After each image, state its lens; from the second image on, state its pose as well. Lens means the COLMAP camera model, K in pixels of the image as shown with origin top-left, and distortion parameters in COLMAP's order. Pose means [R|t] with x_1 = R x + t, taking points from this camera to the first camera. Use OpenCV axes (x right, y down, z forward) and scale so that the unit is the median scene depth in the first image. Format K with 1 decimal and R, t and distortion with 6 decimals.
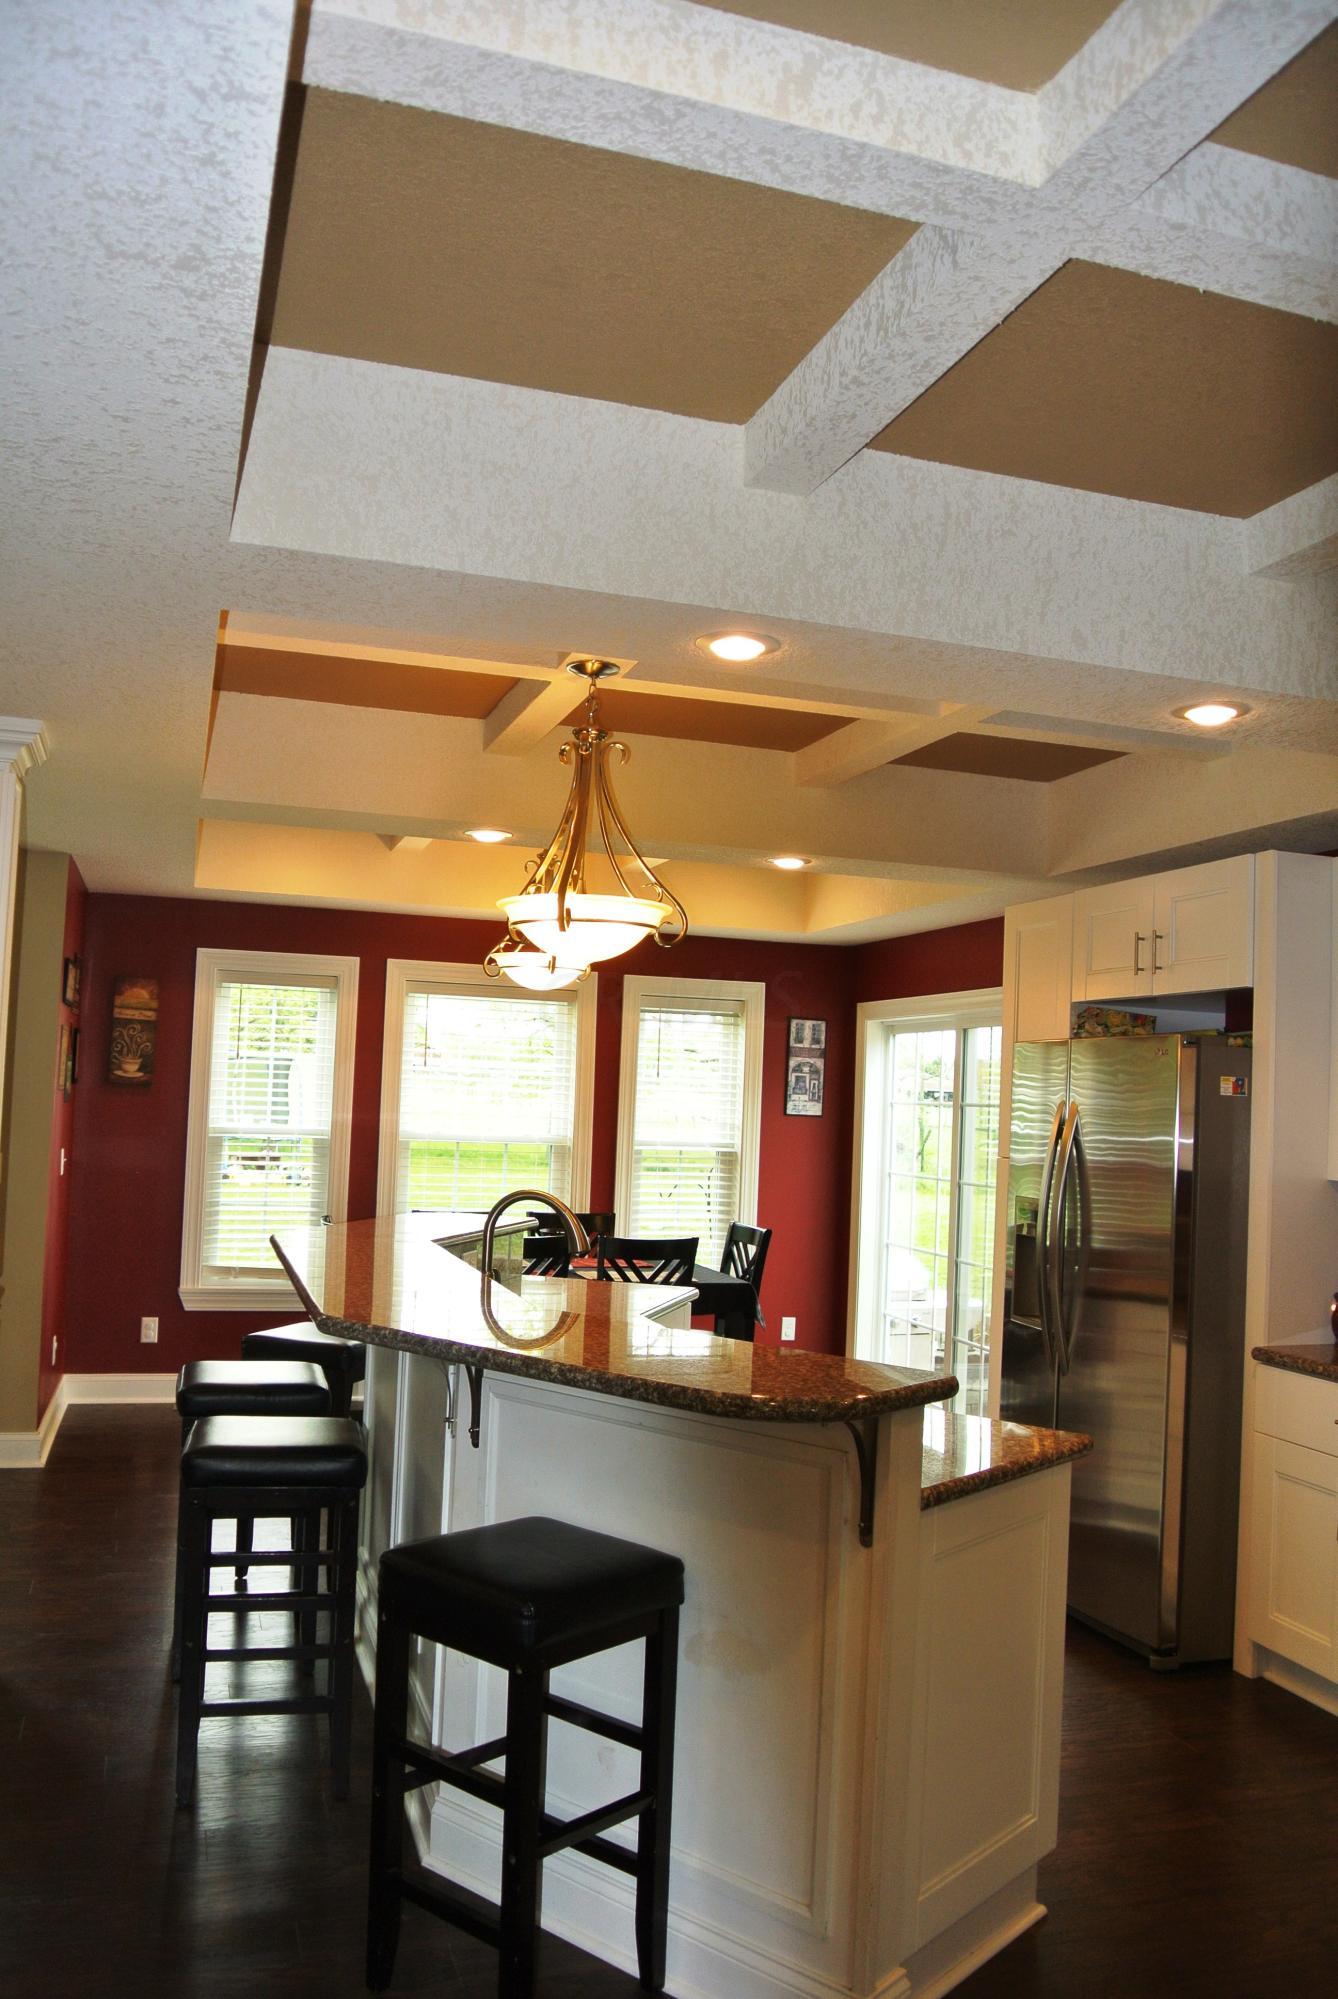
lens RADIAL K [[1576.4, 0, 658.5], [0, 1576.4, 1004.9], [0, 0, 1]] dist [-0.087979, 0.044508]
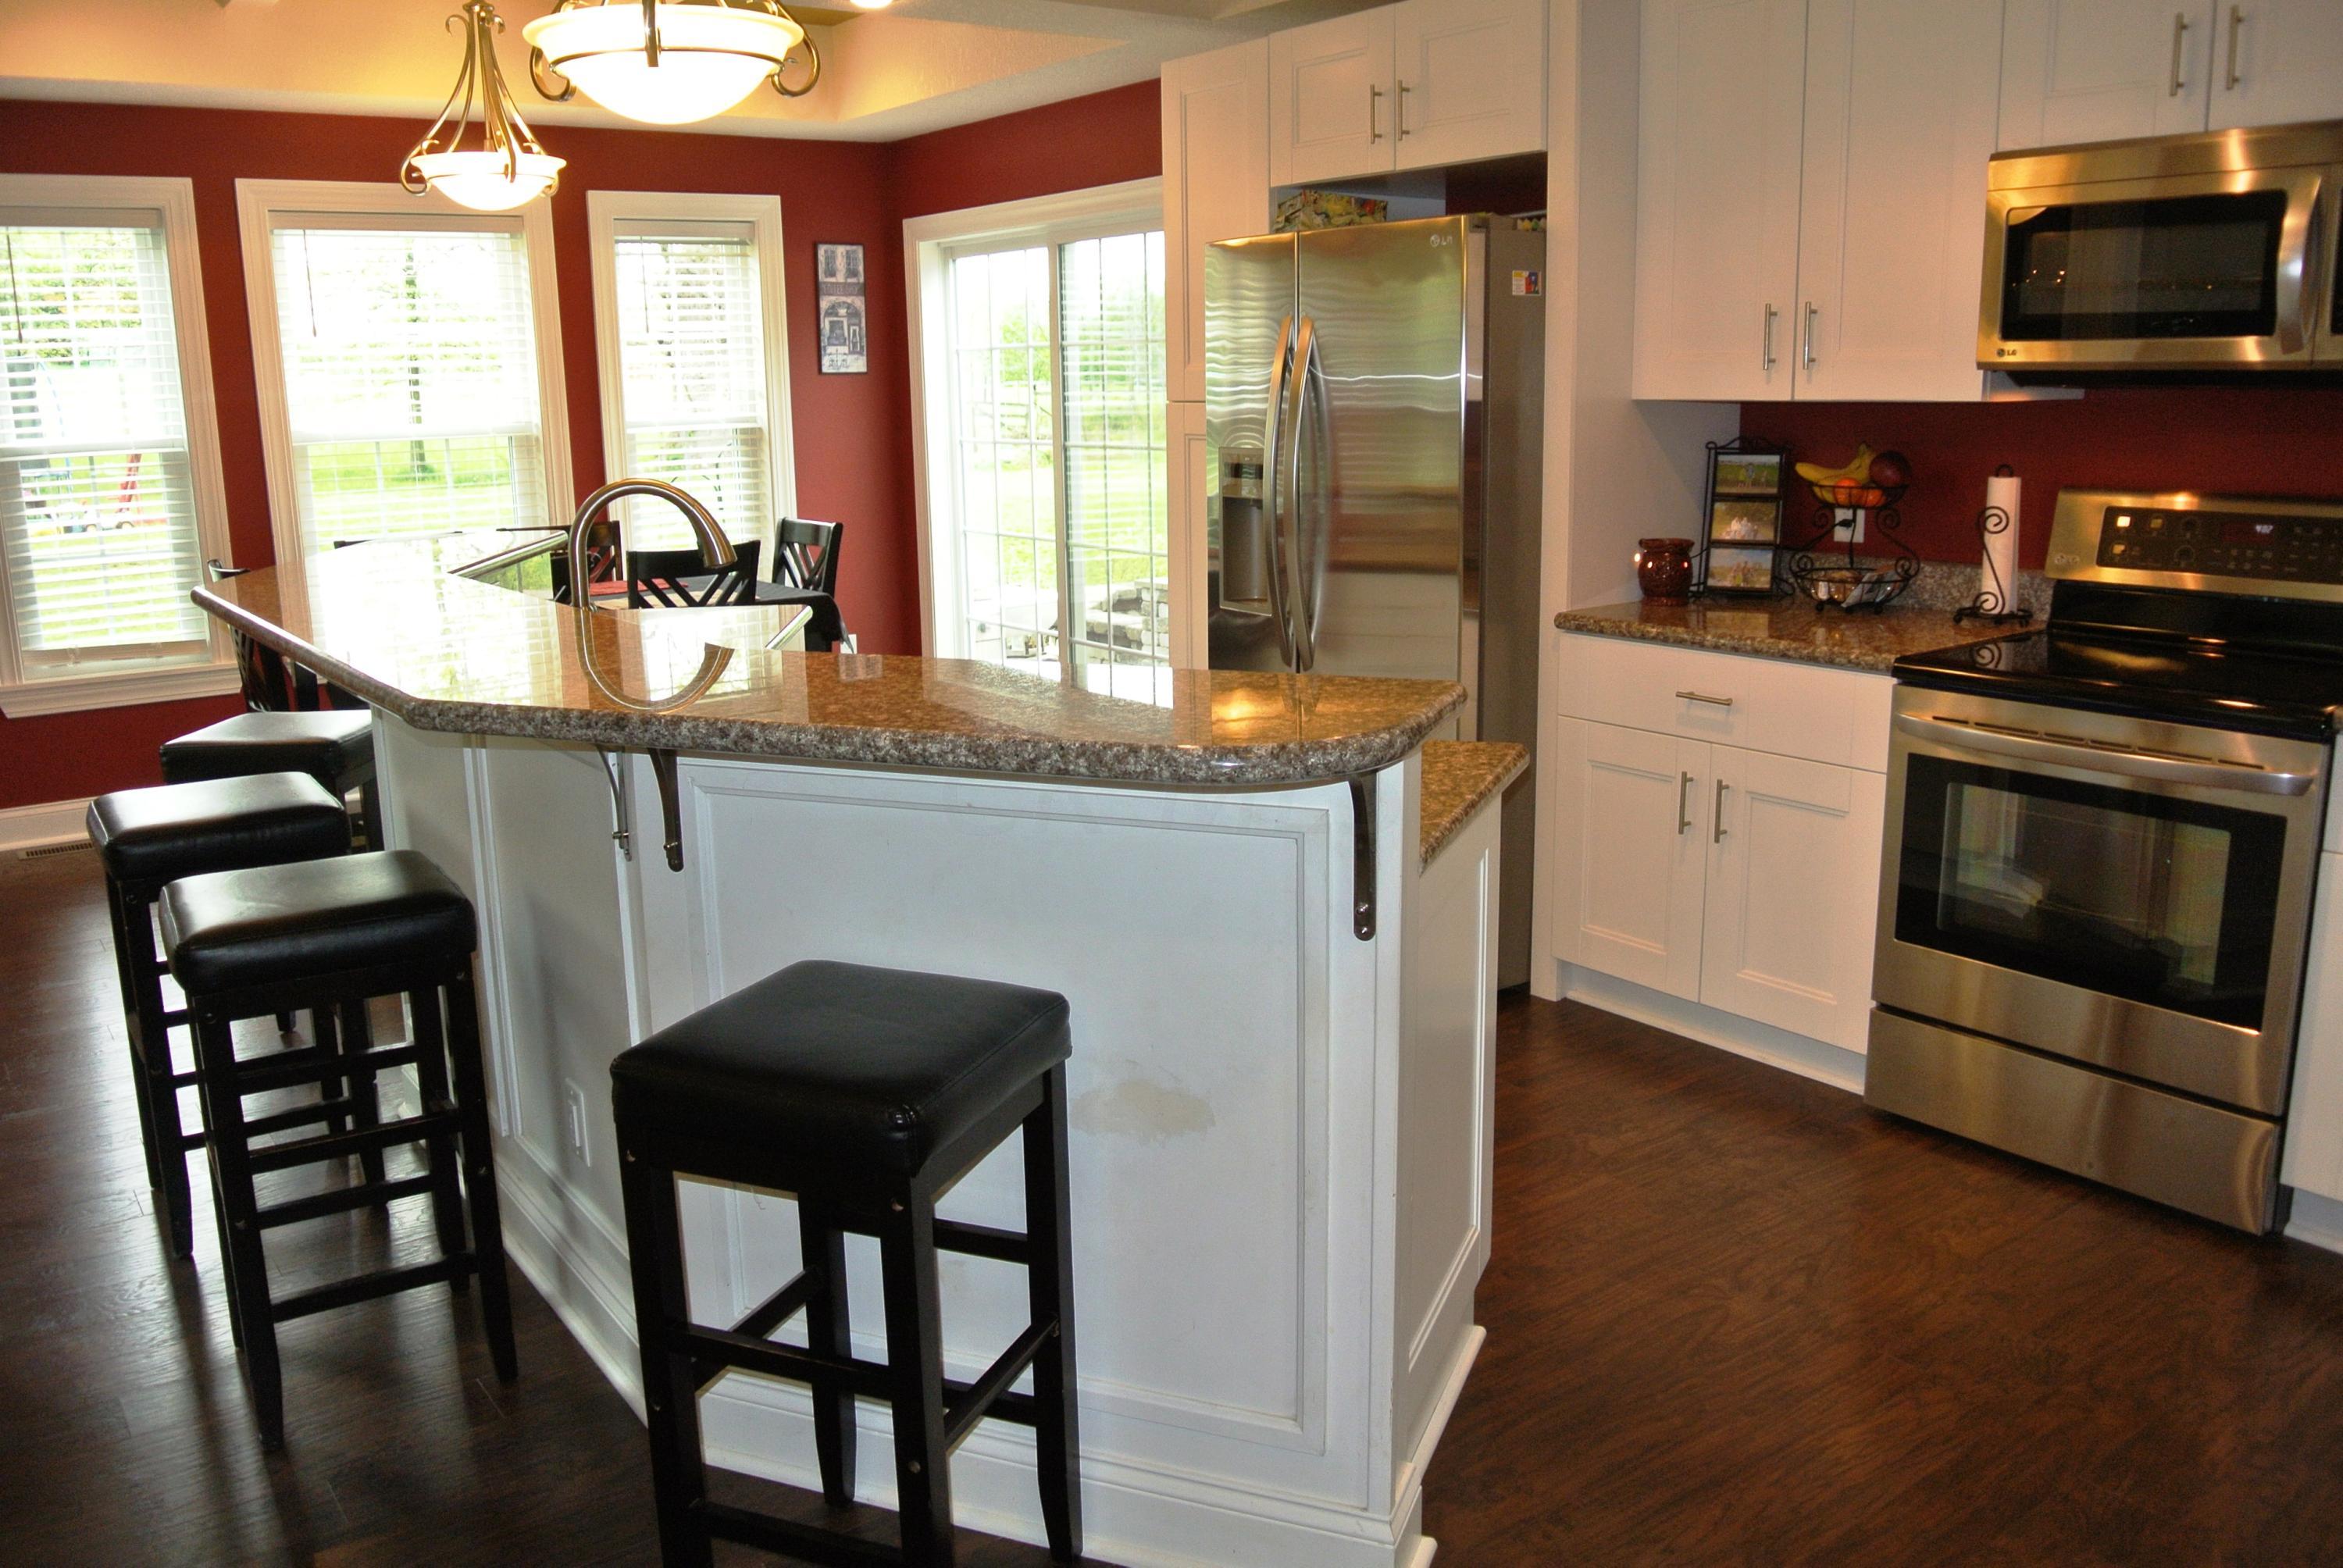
lens RADIAL K [[1847.6, 0, 1167.0], [0, 1847.6, 773.5], [0, 0, 1]] dist [-0.087979, 0.044508]
pose [[0.945033, -0.123120, 0.302909, -0.068046], [0.035358, 0.959447, 0.279663, 0.016438], [-0.325058, -0.253581, 0.911062, 0.110851]]
